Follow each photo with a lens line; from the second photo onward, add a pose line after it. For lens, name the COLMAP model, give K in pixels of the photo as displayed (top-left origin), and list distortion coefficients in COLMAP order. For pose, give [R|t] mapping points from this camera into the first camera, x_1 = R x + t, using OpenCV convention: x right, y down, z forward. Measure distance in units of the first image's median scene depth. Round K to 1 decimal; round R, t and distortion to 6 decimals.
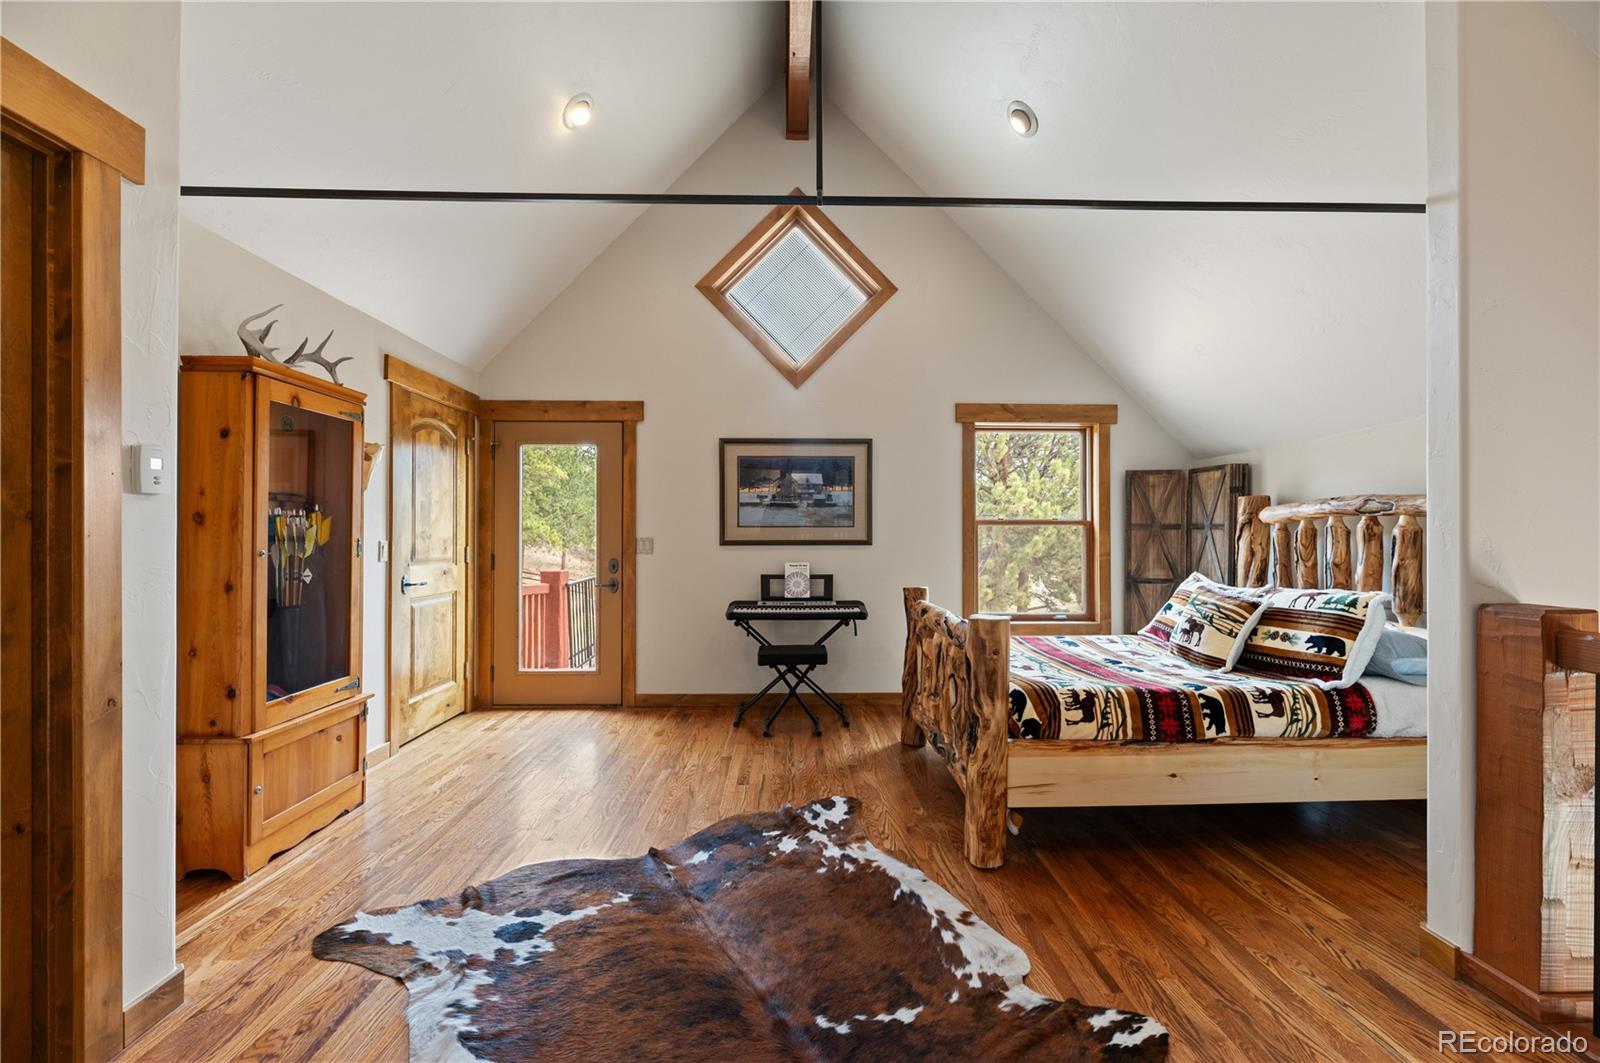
lens RADIAL K [[642.6, 0, 803.8], [0, 642.6, 534.8], [0, 0, 1]] dist [-0.000340, 0.000042]
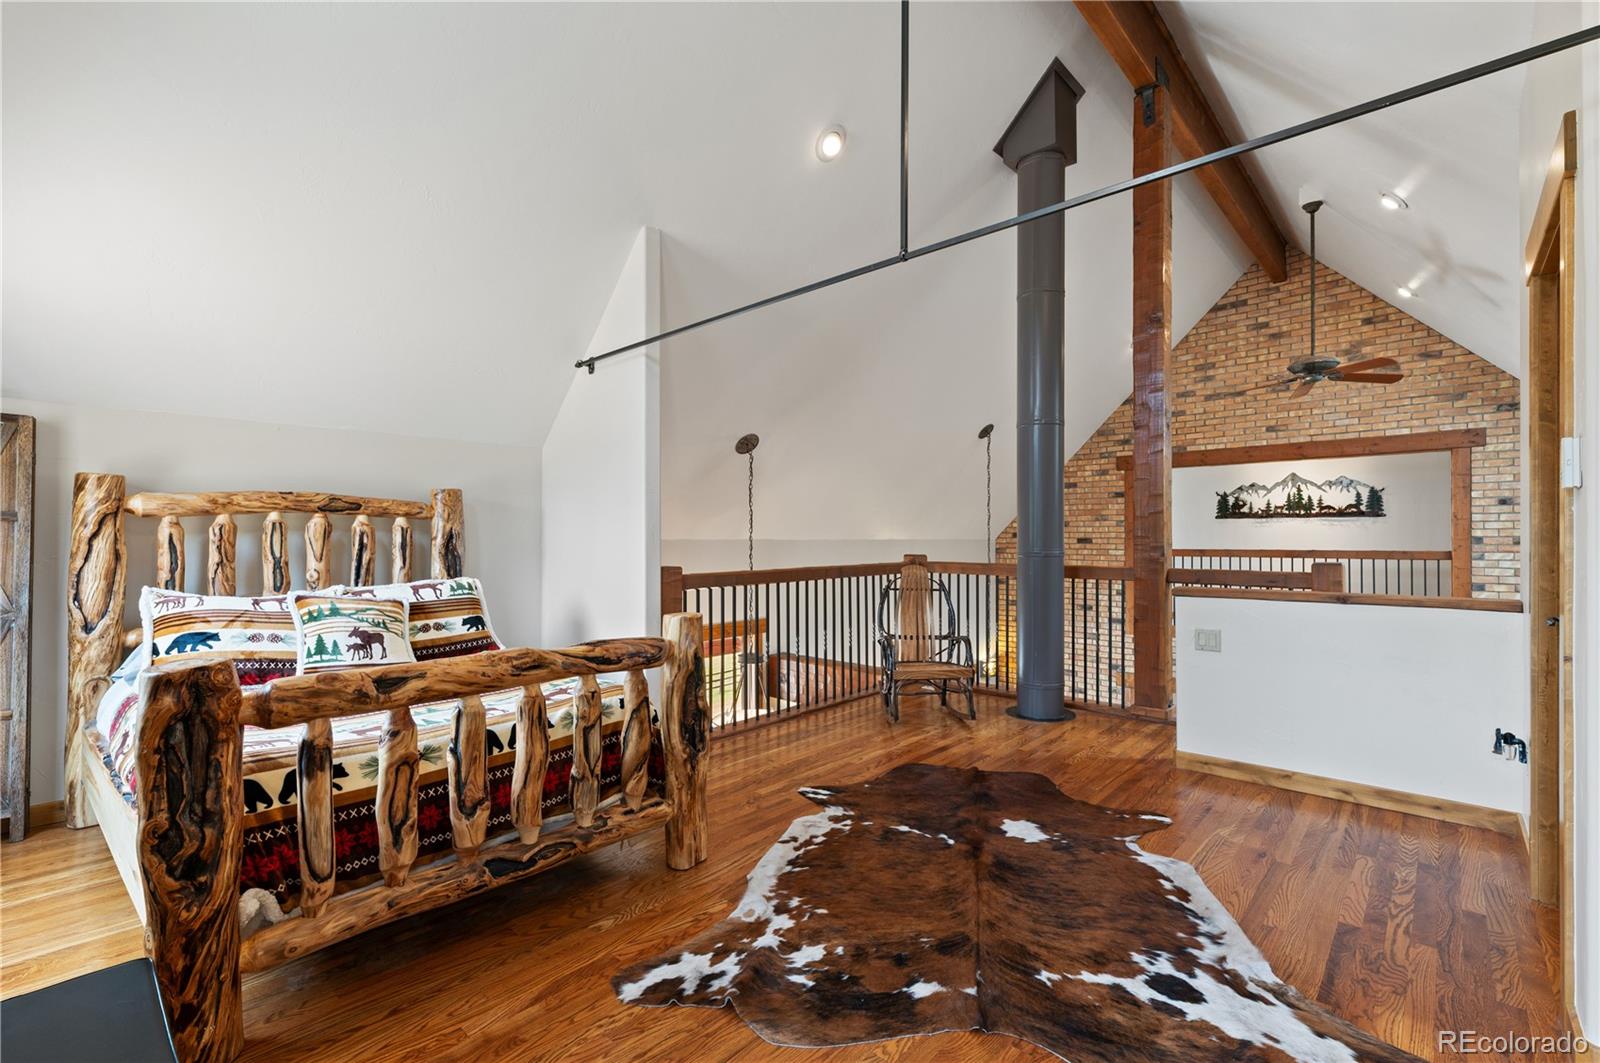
lens RADIAL K [[706.1, 0, 808.0], [0, 706.1, 535.4], [0, 0, 1]] dist [0.001607, 0.000227]
pose [[-0.721275, -0.001105, 0.692648, -0.723417], [-0.002717, 0.999996, -0.001233, 0.007675], [-0.692644, -0.002771, -0.721274, 1.968248]]
